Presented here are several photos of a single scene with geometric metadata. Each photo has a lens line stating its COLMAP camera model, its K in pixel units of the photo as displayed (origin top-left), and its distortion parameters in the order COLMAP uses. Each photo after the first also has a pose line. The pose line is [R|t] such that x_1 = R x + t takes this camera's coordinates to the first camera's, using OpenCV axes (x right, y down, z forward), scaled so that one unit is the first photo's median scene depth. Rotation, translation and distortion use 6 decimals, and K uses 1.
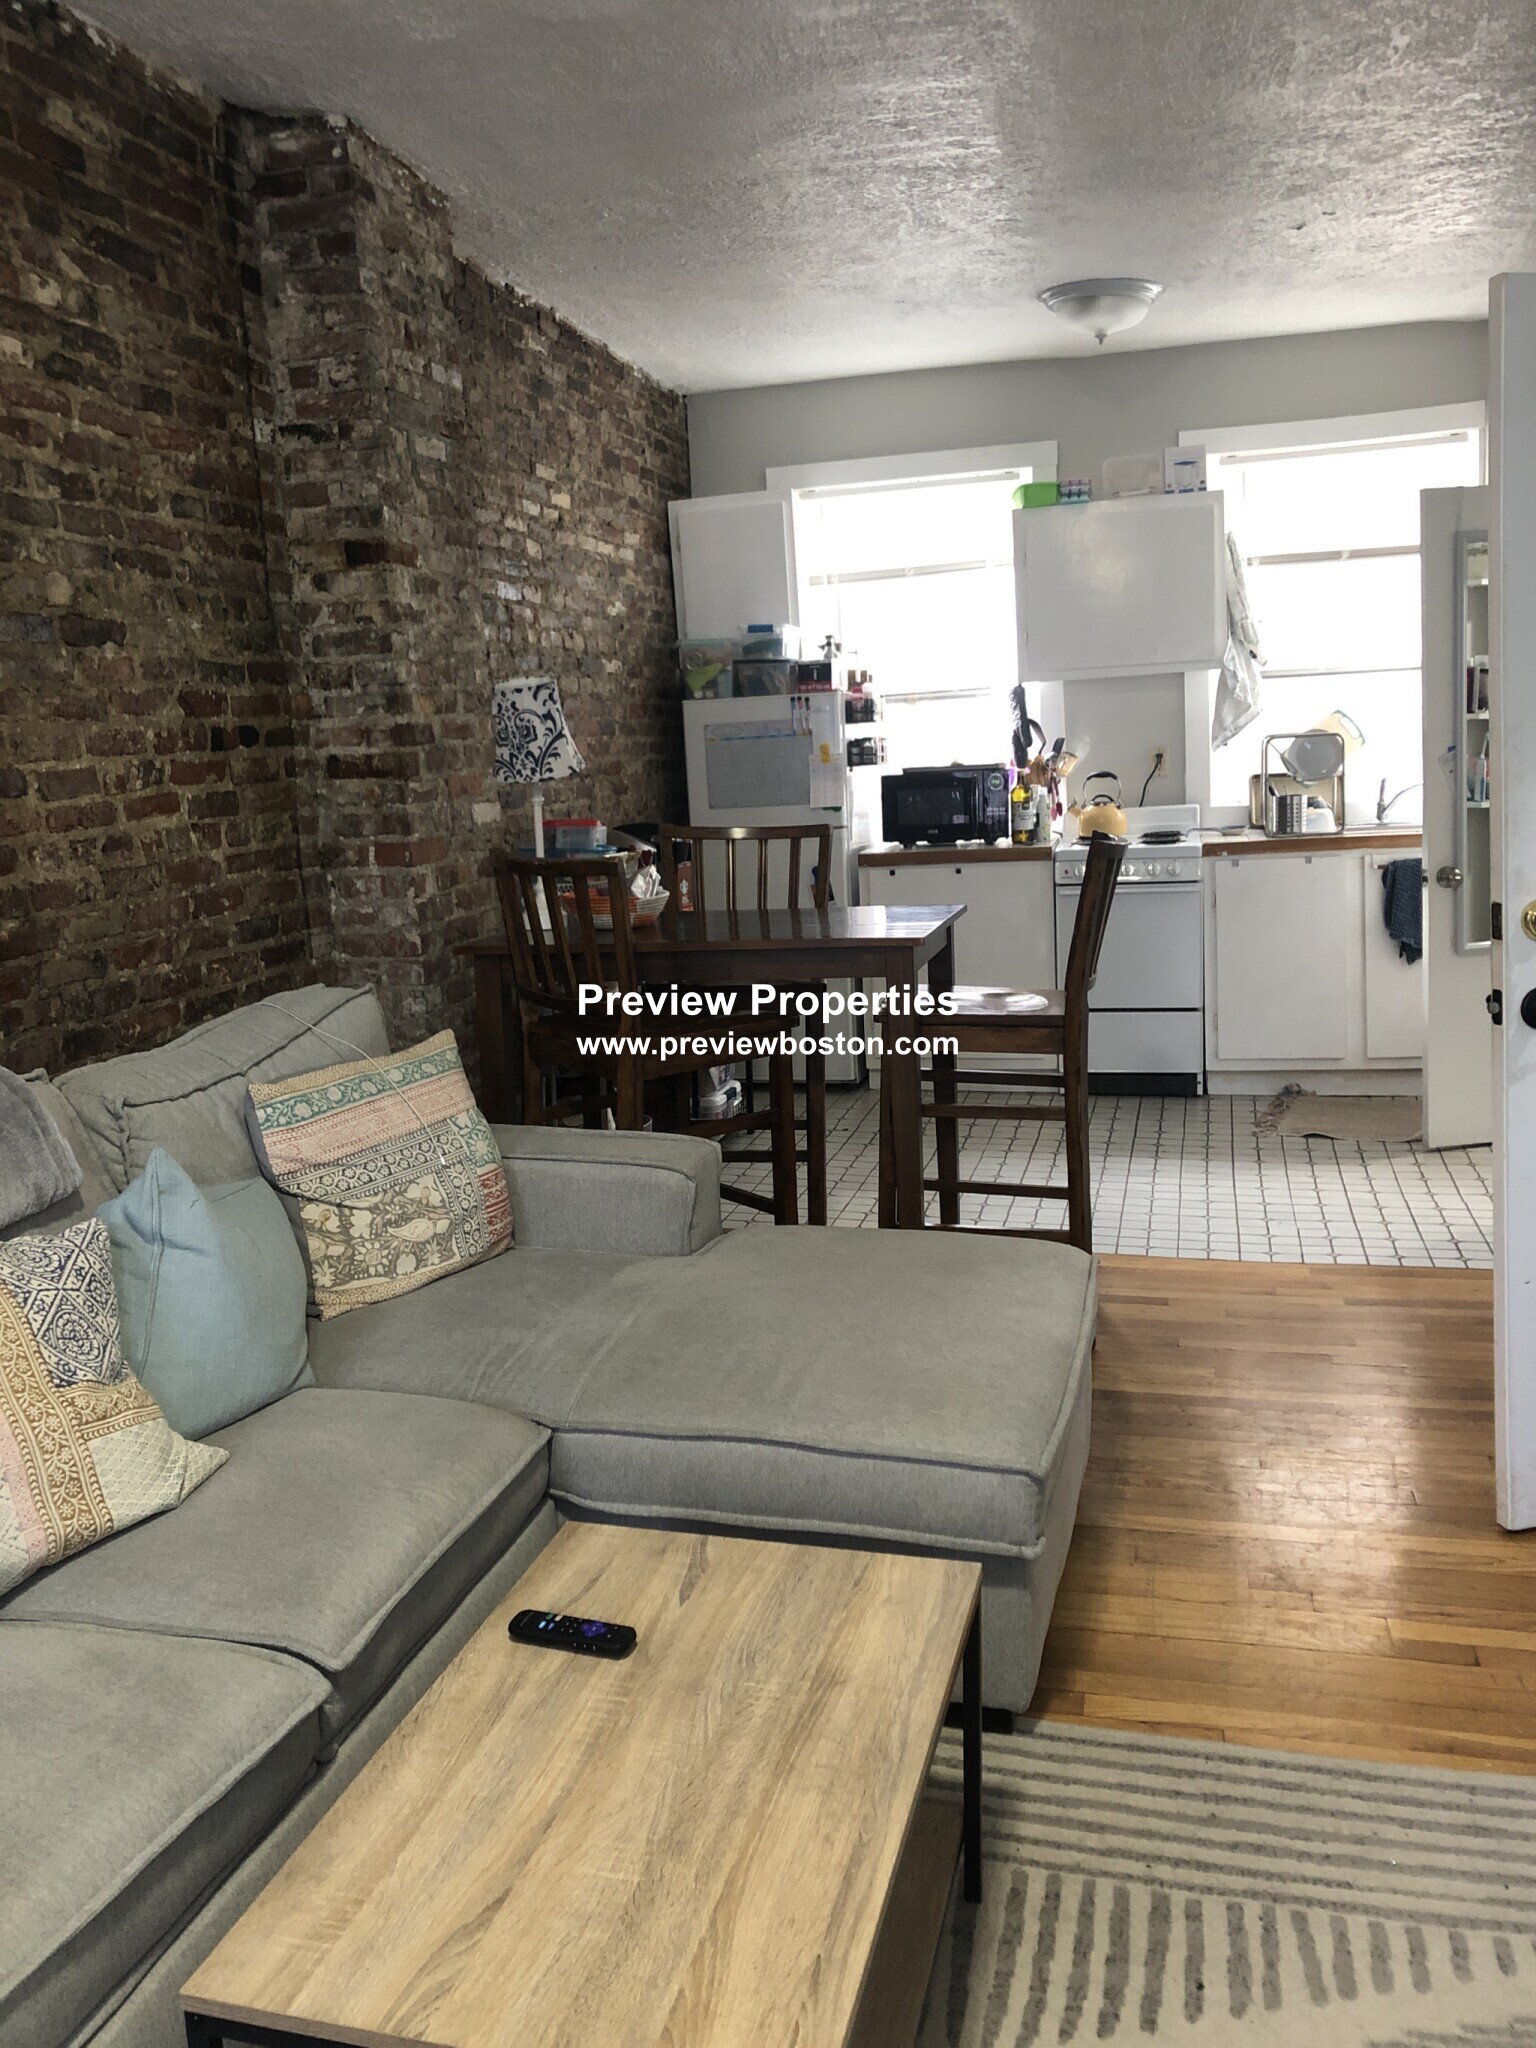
lens RADIAL K [[1629.0, 0, 754.3], [0, 1629.0, 1010.9], [0, 0, 1]] dist [0.011551, -0.001729]
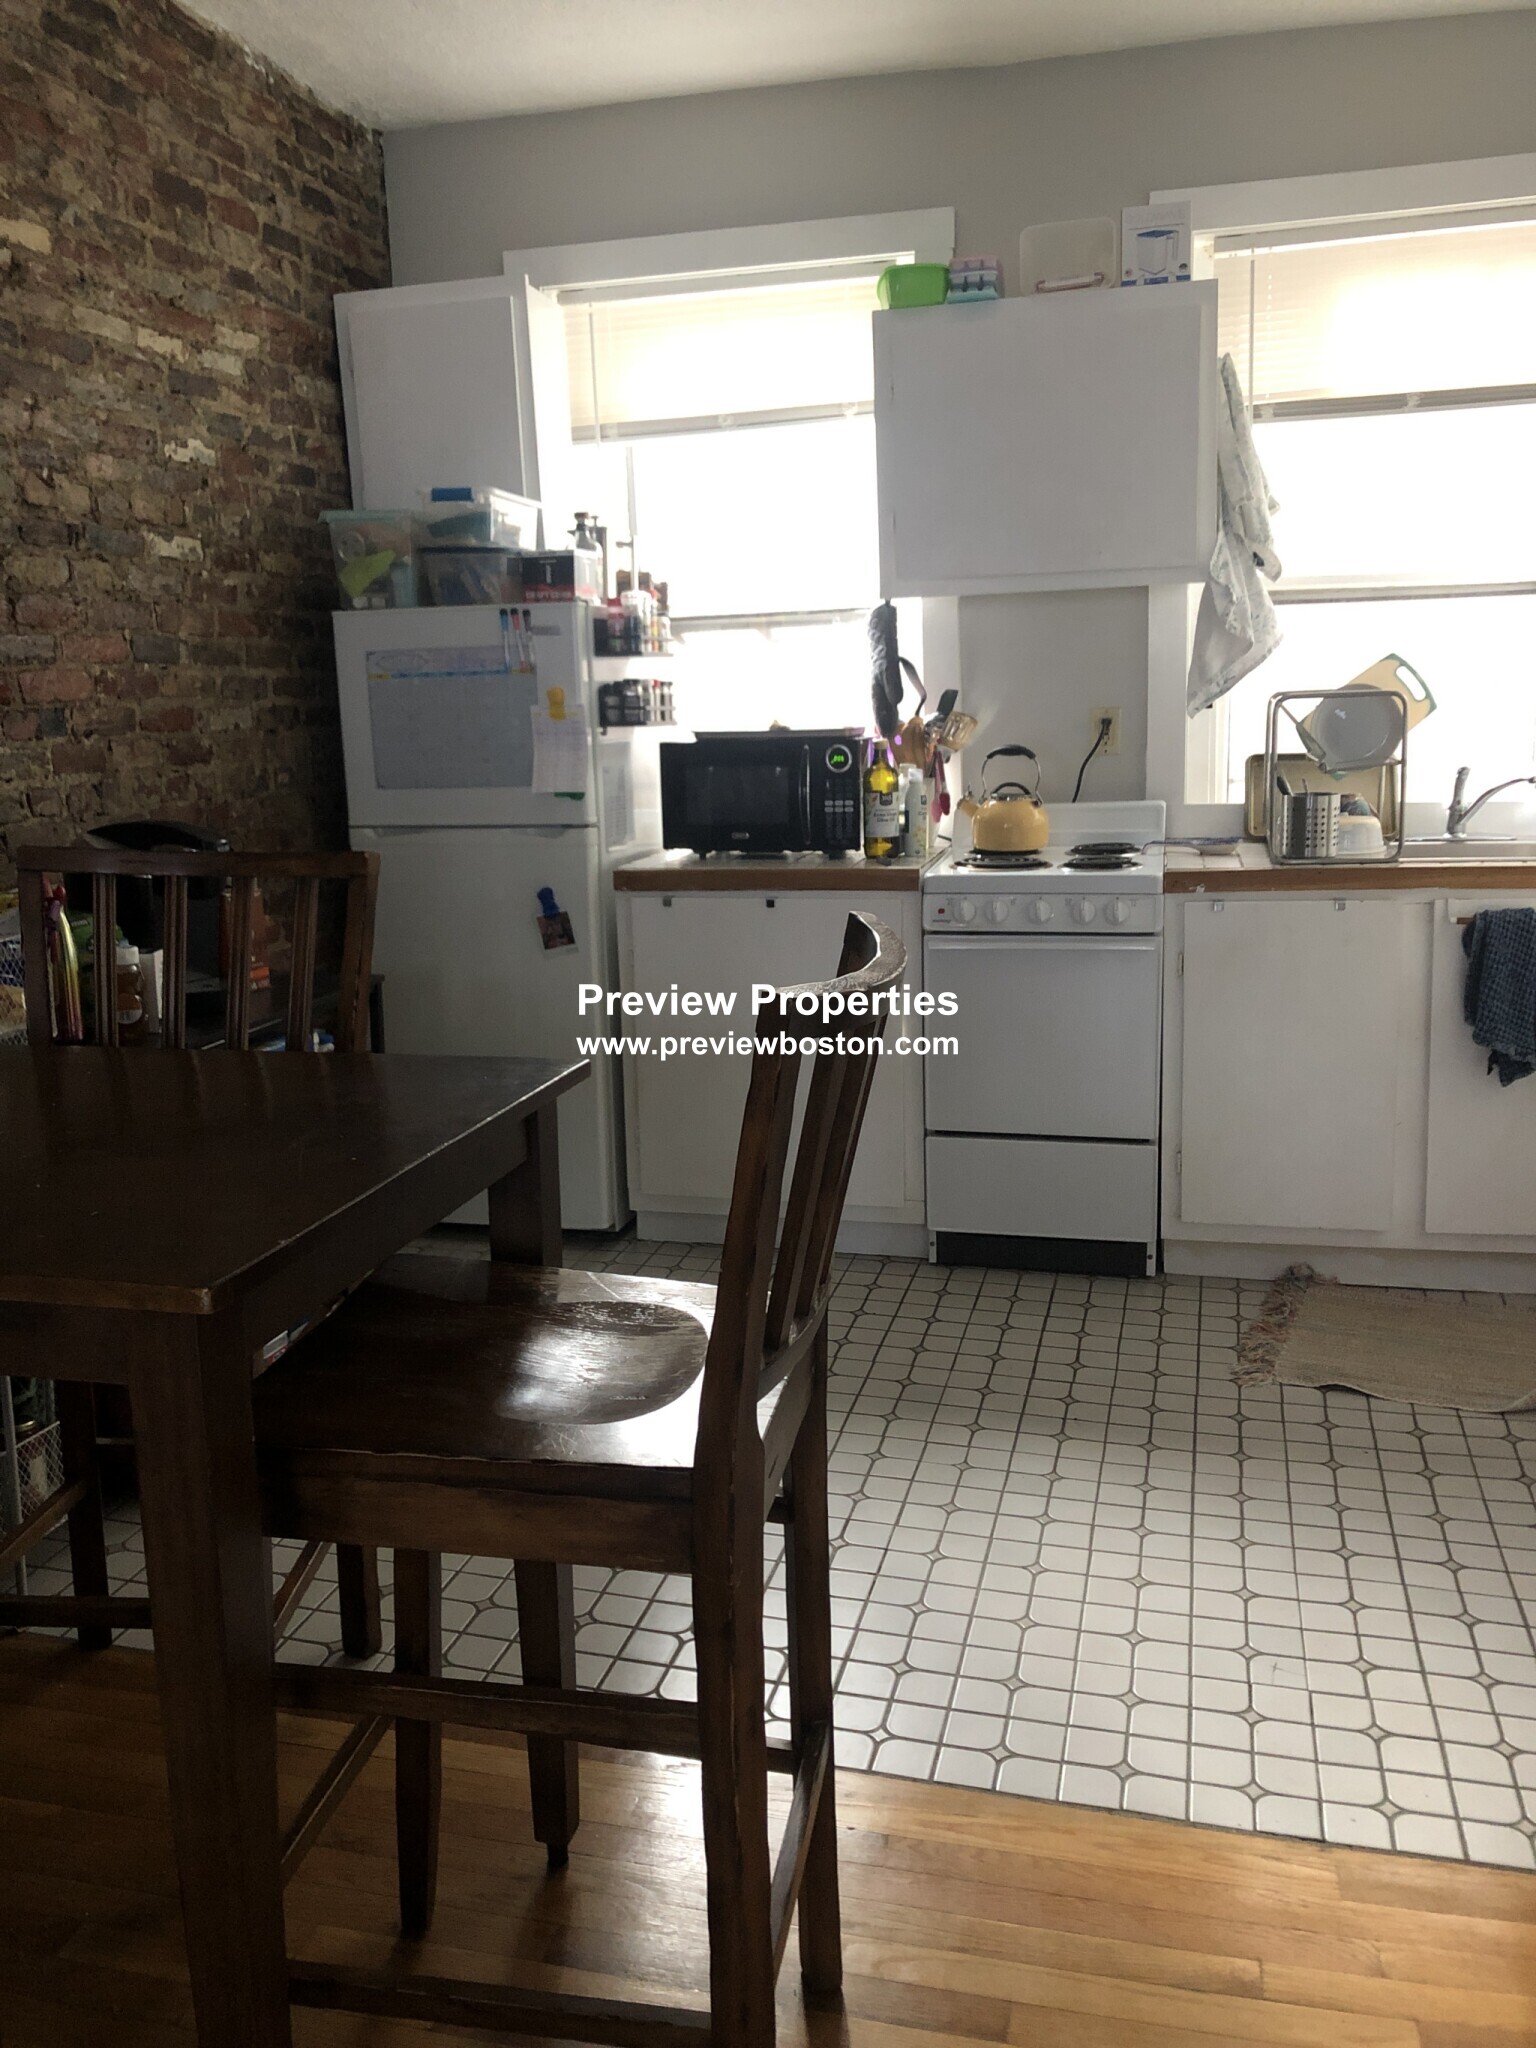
lens RADIAL K [[1670.0, 0, 768.0], [0, 1670.0, 1024.0], [0, 0, 1]] dist [0.003004, 0.005239]
pose [[0.999686, 0.021439, 0.012989, 0.116508], [-0.021814, 0.999328, 0.029458, -0.058307], [-0.012349, -0.029732, 0.999482, 0.367594]]
